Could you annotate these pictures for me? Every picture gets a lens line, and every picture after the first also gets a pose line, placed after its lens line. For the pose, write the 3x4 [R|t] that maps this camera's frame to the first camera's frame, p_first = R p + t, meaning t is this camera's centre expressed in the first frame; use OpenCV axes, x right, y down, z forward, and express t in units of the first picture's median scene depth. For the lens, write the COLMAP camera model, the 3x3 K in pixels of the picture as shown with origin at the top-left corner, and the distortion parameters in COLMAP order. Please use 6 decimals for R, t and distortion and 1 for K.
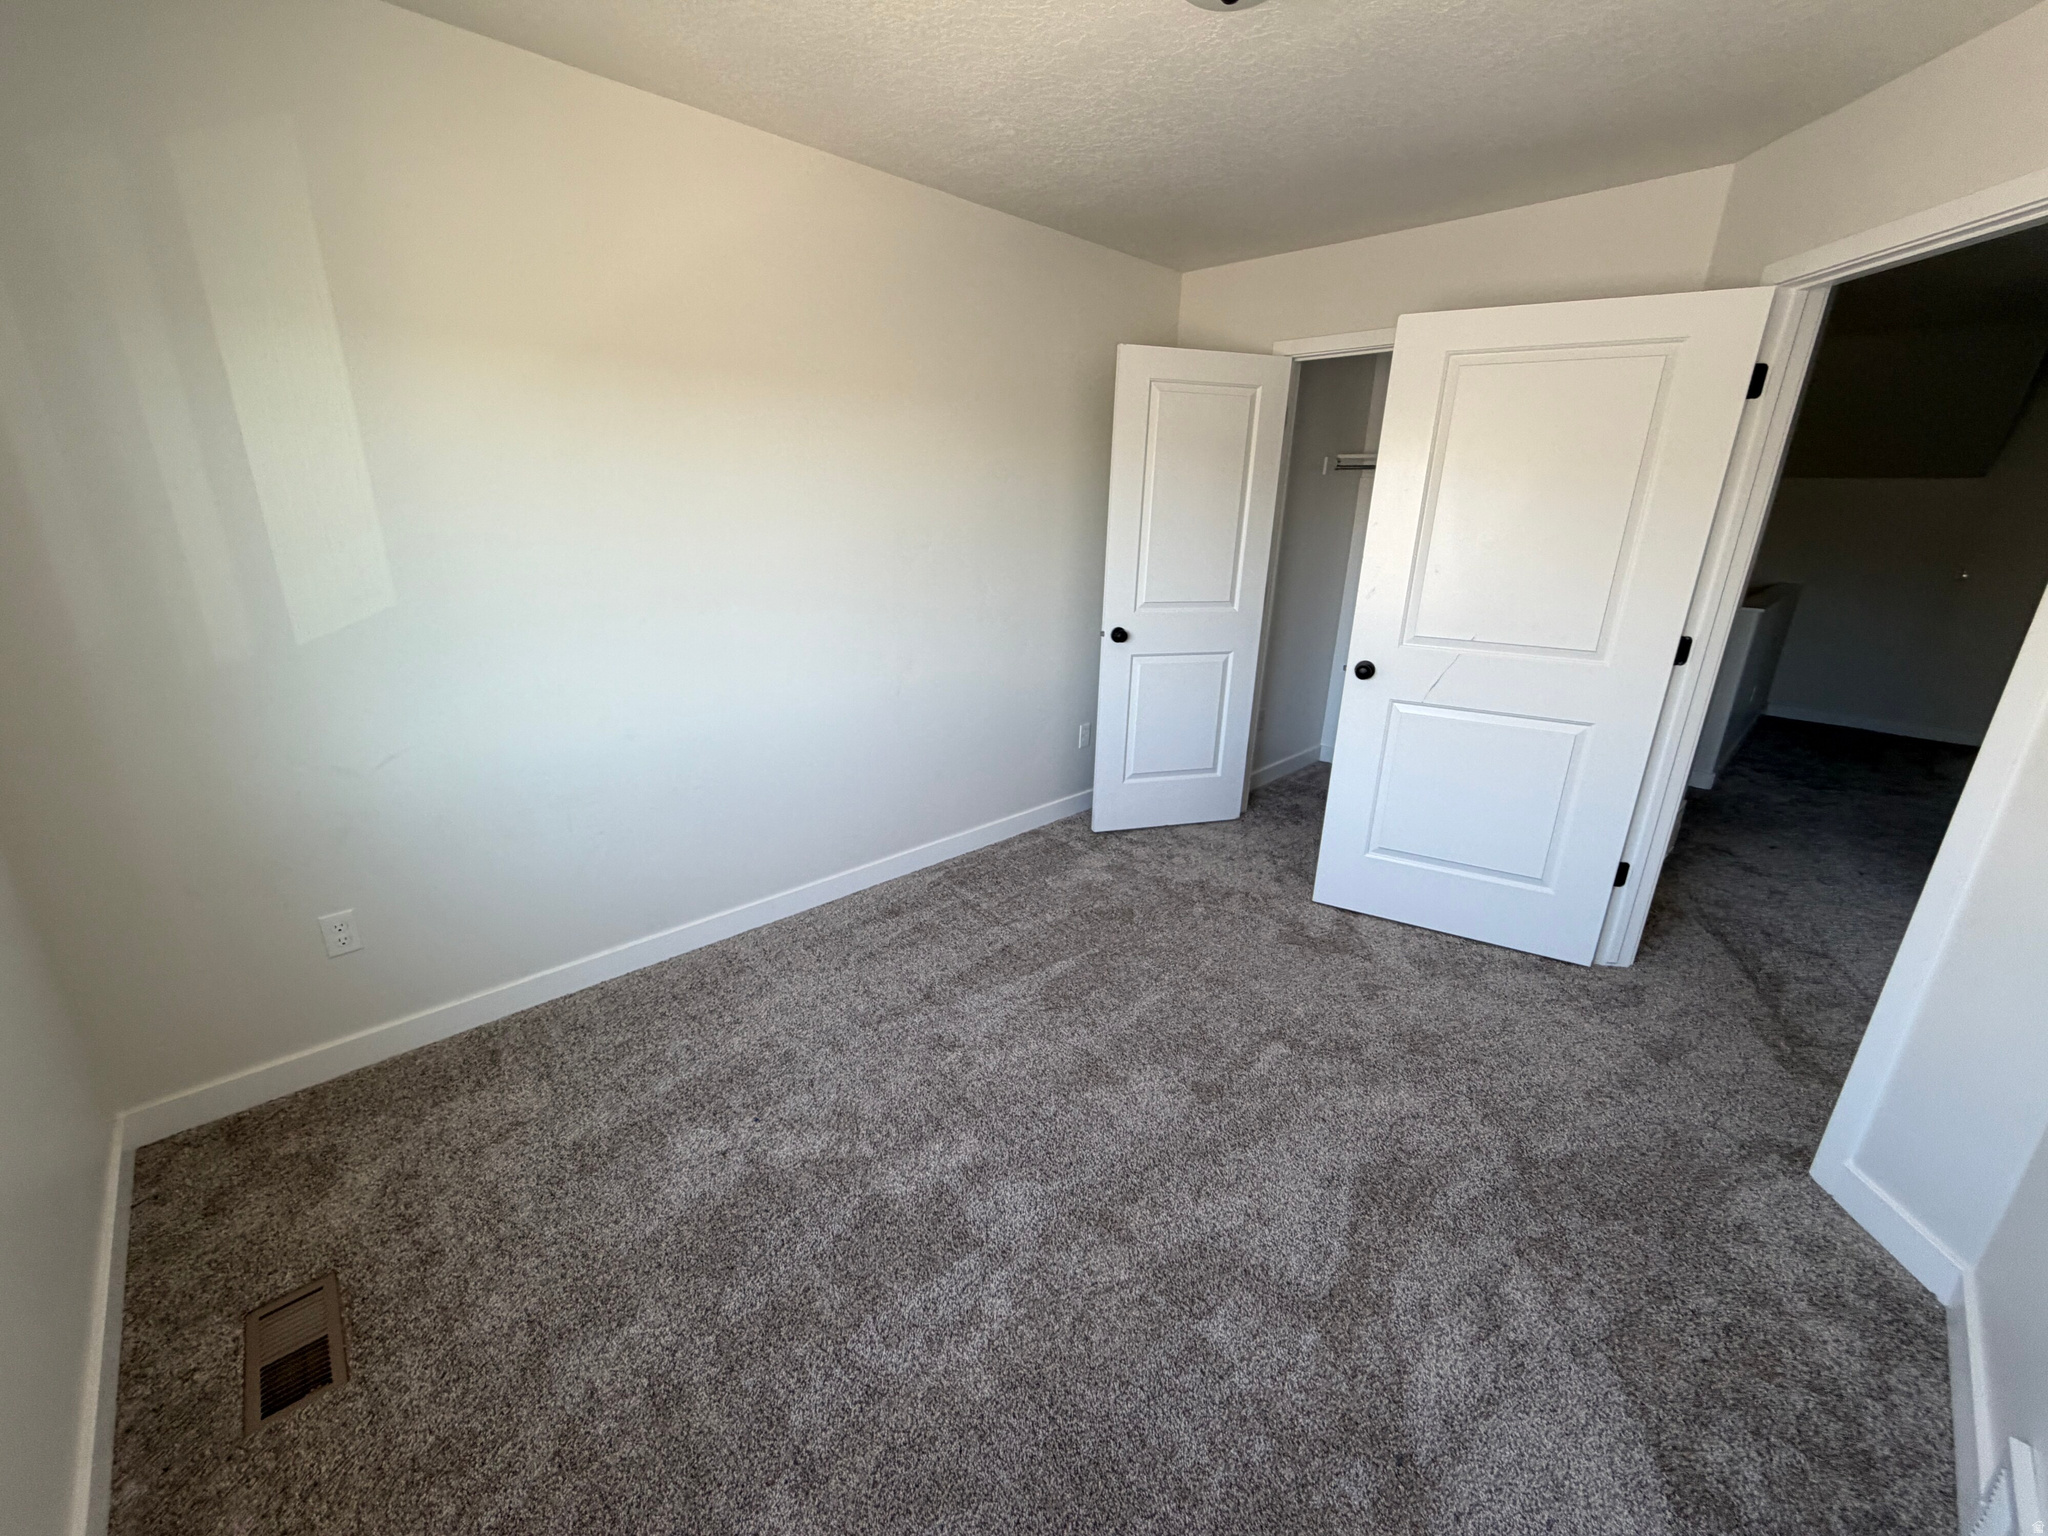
lens RADIAL K [[818.5, 0, 1021.0], [0, 818.5, 759.8], [0, 0, 1]] dist [-0.000196, -0.000119]
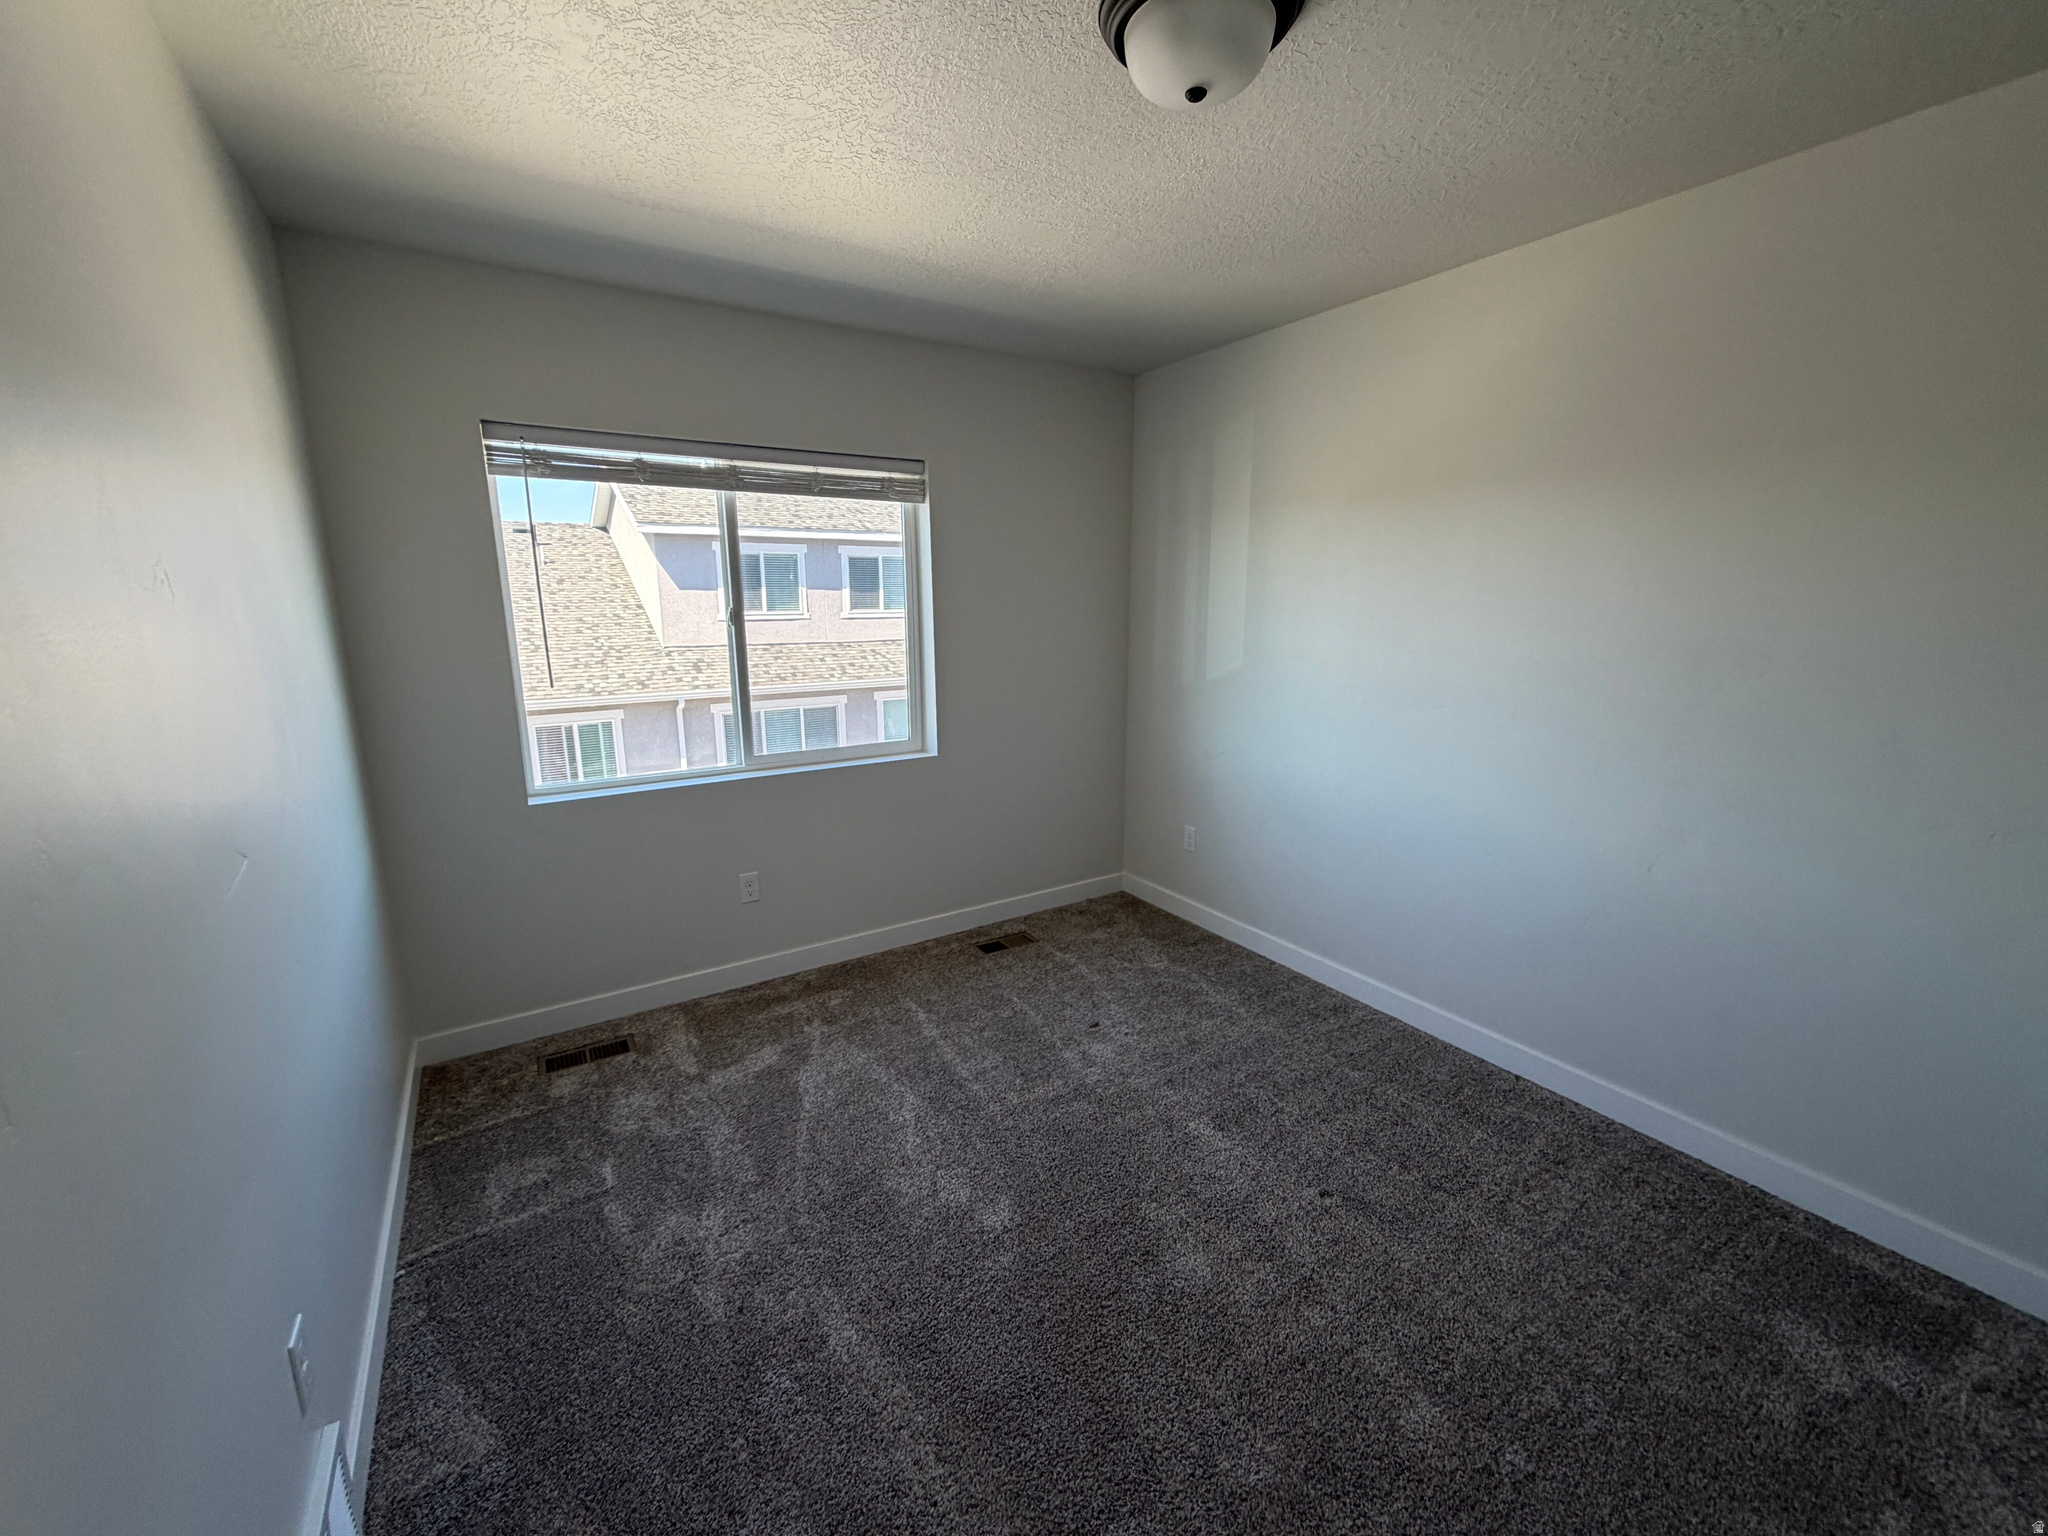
lens RADIAL K [[818.5, 0, 1023.4], [0, 818.5, 775.9], [0, 0, 1]] dist [-0.000196, -0.000119]
pose [[-0.206502, 0.189650, -0.959890, 0.920201], [-0.293321, 0.923916, 0.245645, -0.245604], [0.933445, 0.332283, -0.135162, 0.828871]]
